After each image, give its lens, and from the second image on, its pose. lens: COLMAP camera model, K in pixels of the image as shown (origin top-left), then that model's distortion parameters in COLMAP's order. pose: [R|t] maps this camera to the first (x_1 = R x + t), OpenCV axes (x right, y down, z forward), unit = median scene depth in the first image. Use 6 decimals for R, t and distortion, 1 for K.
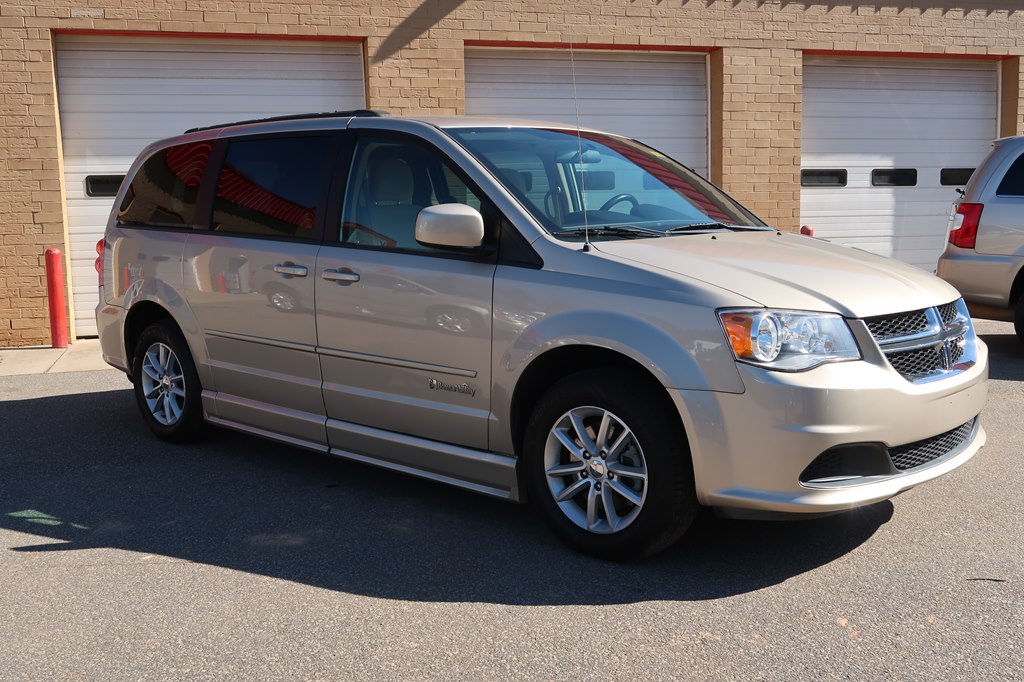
lens RADIAL K [[915.3, 0, 486.4], [0, 915.3, 330.3], [0, 0, 1]] dist [0.008554, 0.004353]
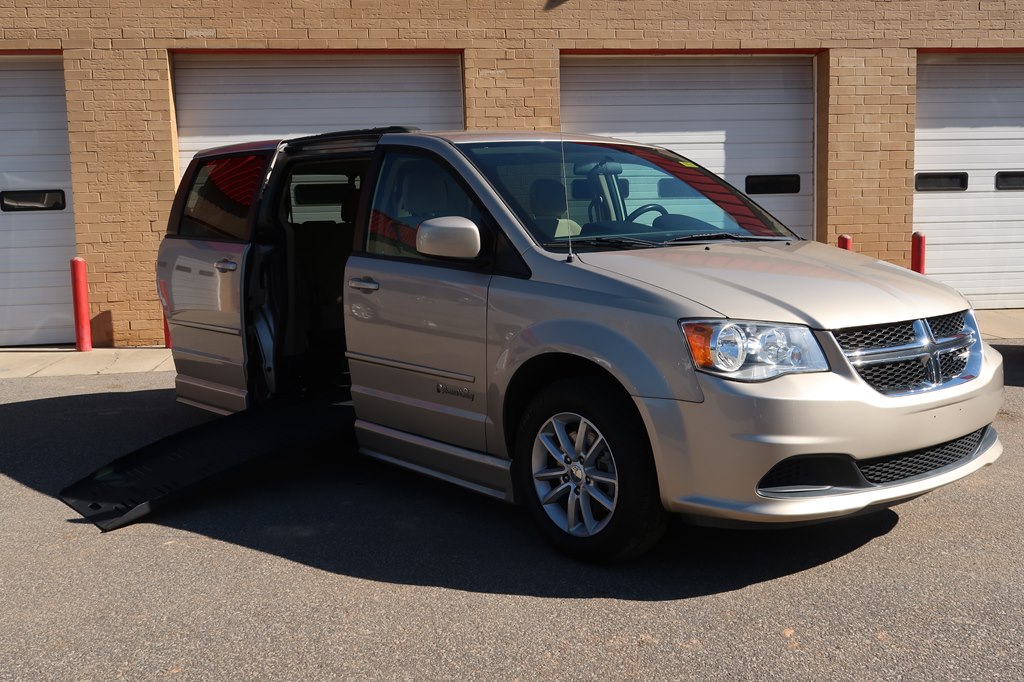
lens RADIAL K [[915.3, 0, 505.9], [0, 915.3, 334.5], [0, 0, 1]] dist [0.008554, 0.004353]
pose [[0.992266, 0.011614, -0.123582, 0.152122], [-0.011747, 0.999931, -0.000342, -0.003450], [0.123569, 0.001791, 0.992334, -0.028922]]
